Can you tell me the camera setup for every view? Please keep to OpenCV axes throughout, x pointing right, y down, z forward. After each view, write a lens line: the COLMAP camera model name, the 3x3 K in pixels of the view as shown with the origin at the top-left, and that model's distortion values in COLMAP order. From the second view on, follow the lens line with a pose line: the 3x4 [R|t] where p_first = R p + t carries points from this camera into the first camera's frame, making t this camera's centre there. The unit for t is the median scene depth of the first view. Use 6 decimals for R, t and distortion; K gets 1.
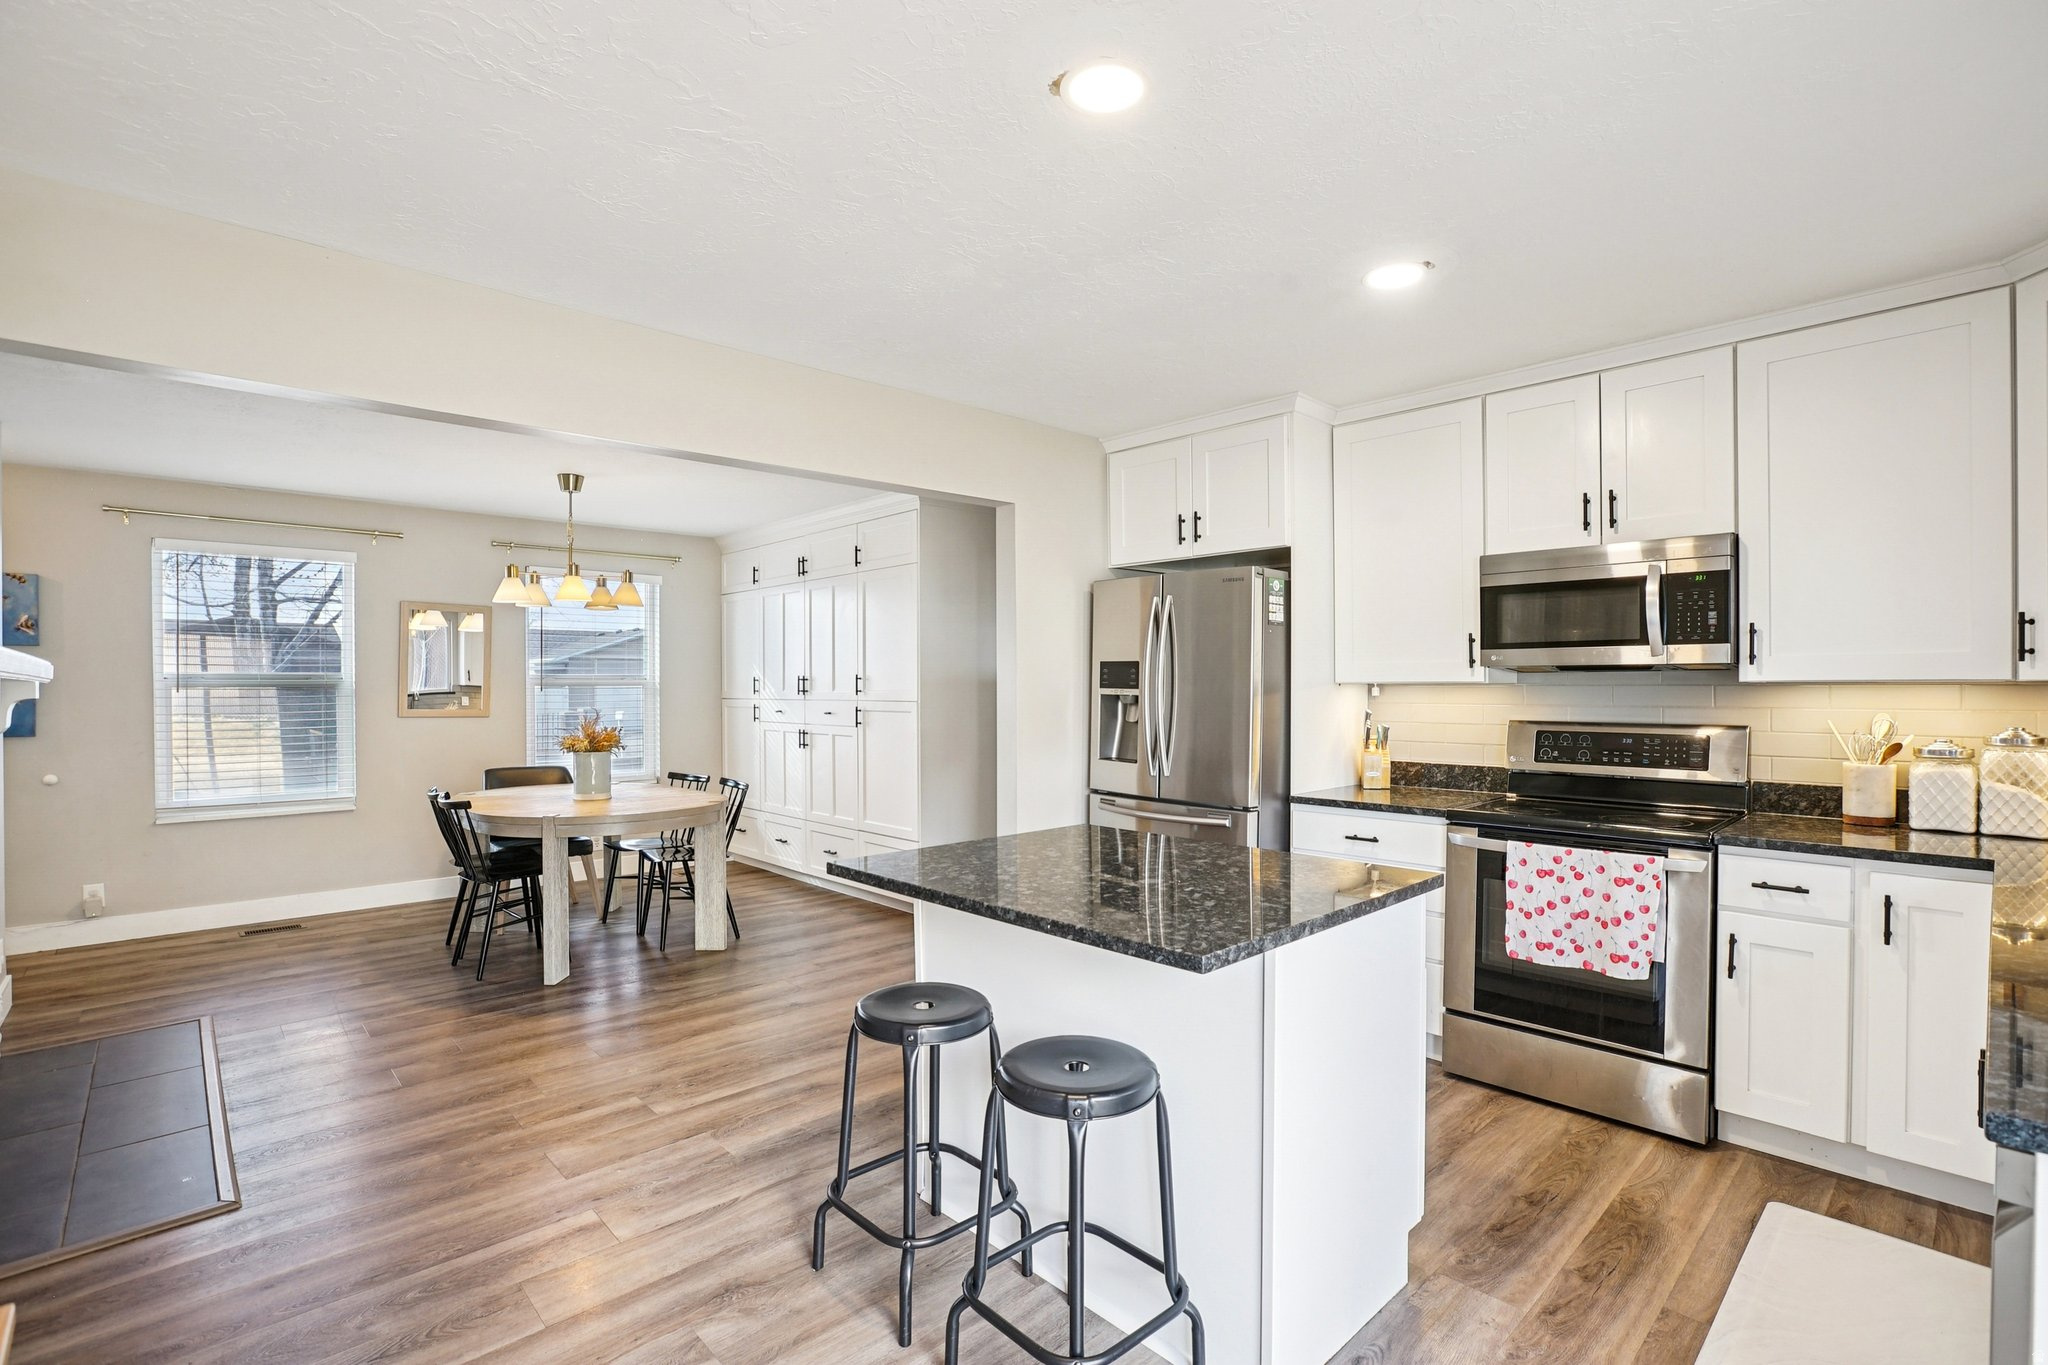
lens RADIAL K [[953.1, 0, 1022.6], [0, 953.1, 683.3], [0, 0, 1]] dist [-0.006632, 0.000112]
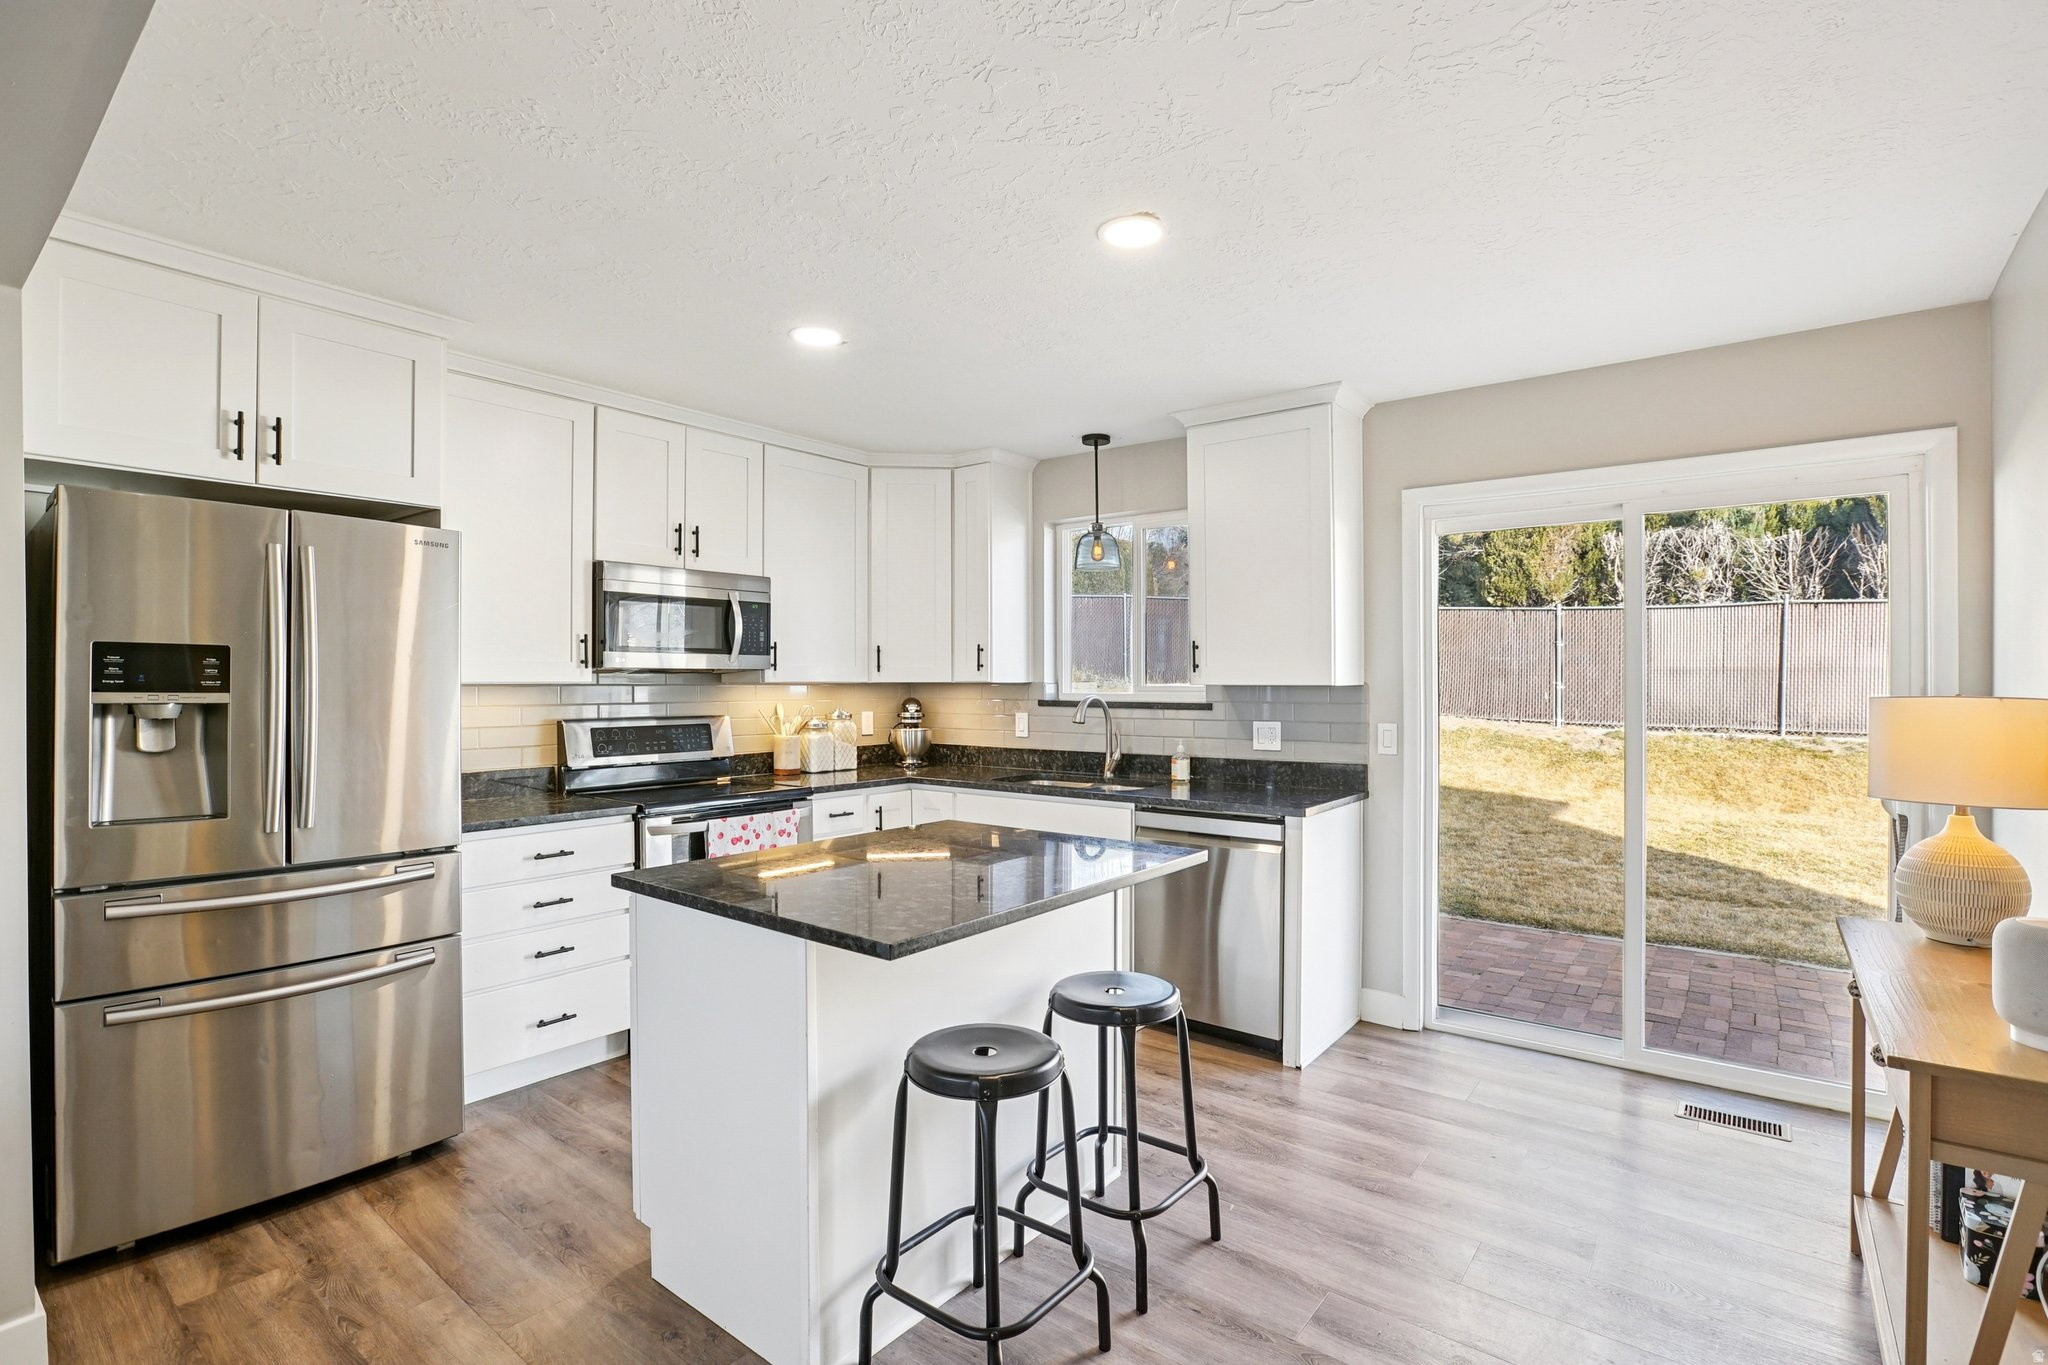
lens RADIAL K [[953.1, 0, 1036.8], [0, 953.1, 685.9], [0, 0, 1]] dist [-0.006632, 0.000112]
pose [[-0.135101, 0.000602, 0.990832, -0.702702], [0.003645, 0.999993, -0.000110, 0.004556], [-0.990825, 0.003597, -0.135102, 0.781189]]
